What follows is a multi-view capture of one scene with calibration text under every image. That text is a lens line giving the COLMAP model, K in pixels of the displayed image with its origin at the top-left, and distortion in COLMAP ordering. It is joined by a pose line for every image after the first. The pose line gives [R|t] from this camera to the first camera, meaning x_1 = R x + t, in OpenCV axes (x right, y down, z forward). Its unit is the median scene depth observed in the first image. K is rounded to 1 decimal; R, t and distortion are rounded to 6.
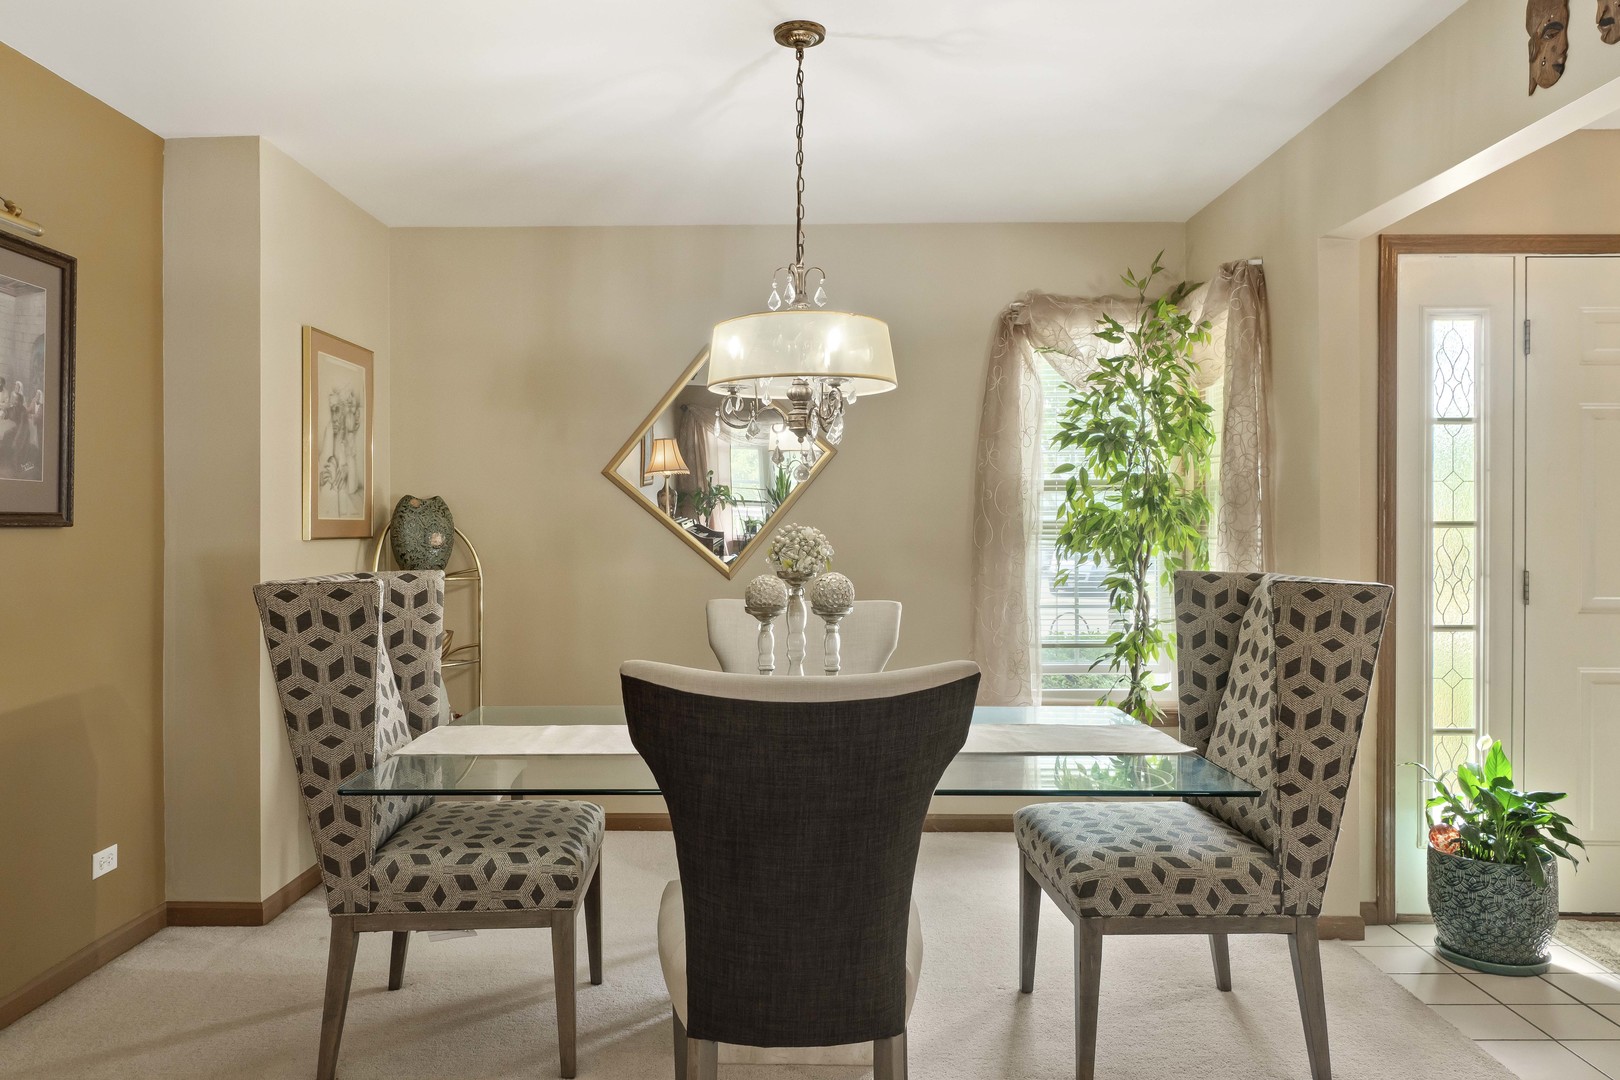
lens RADIAL K [[1114.8, 0, 810.0], [0, 1114.8, 540.0], [0, 0, 1]] dist [-0.005345, 0.000993]
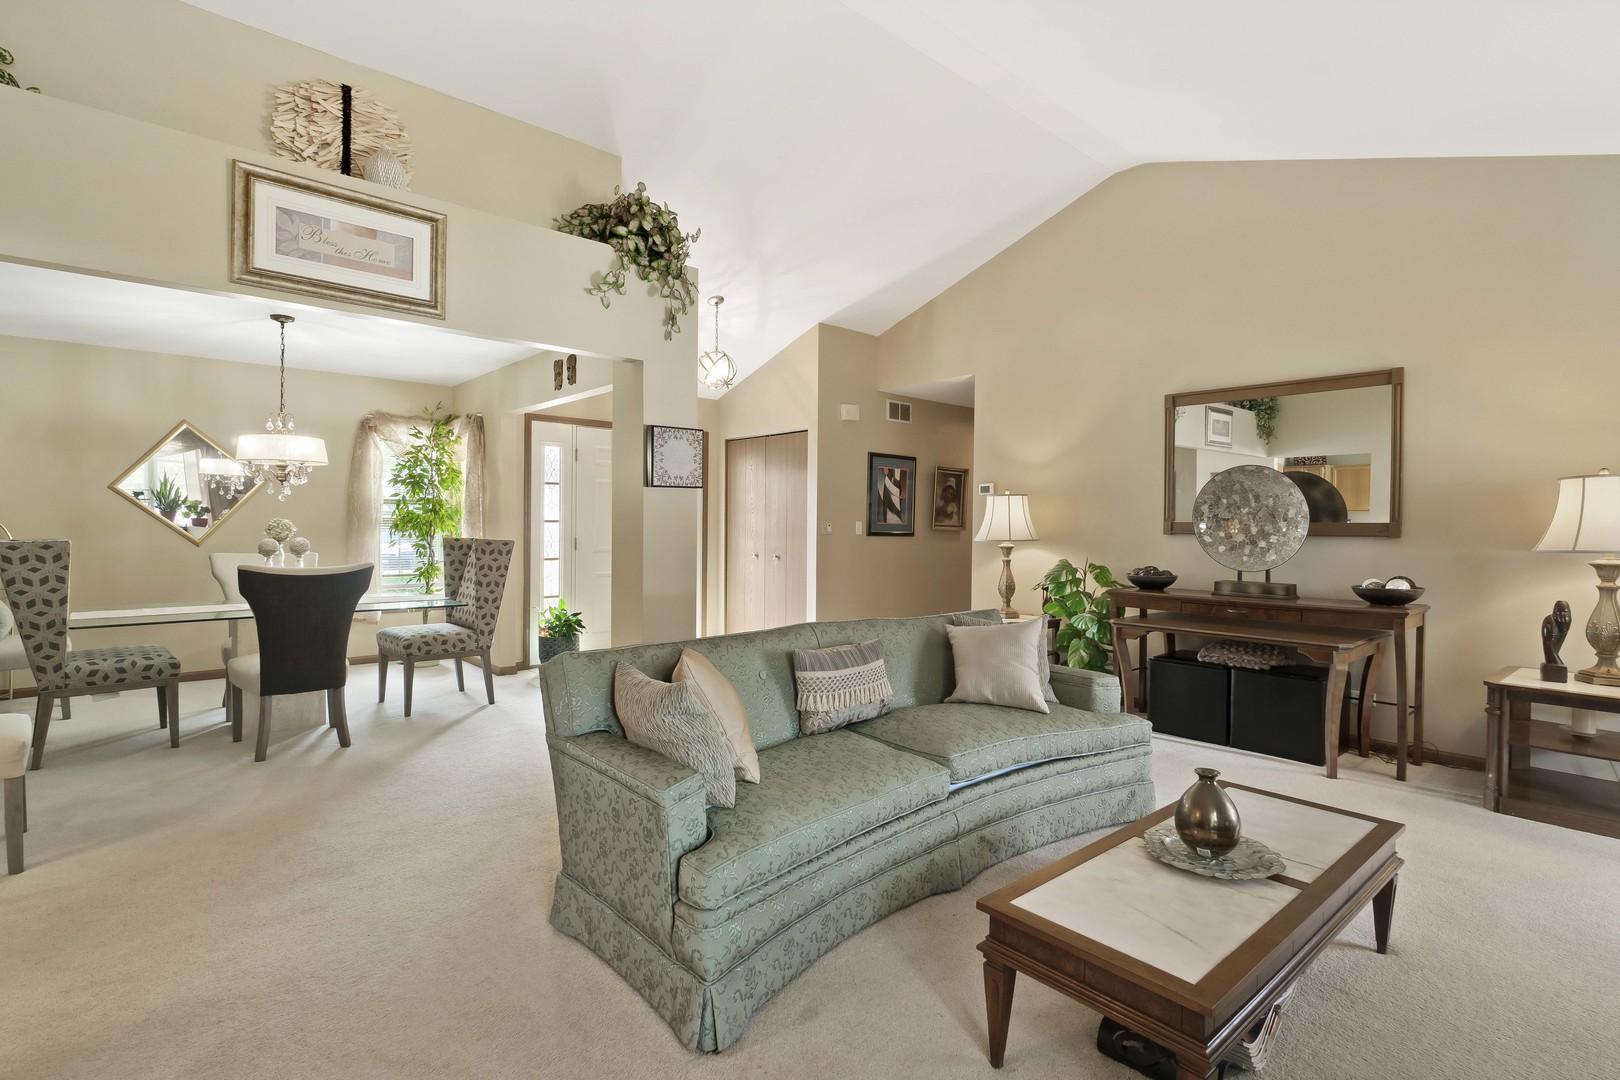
lens RADIAL K [[792.9, 0, 803.2], [0, 792.9, 531.6], [0, 0, 1]] dist [-0.004586, -0.000564]
pose [[0.750867, 0.002233, 0.660450, -0.278428], [-0.001765, 0.999997, -0.001376, 0.014892], [-0.660451, -0.000132, 0.750869, -0.997033]]
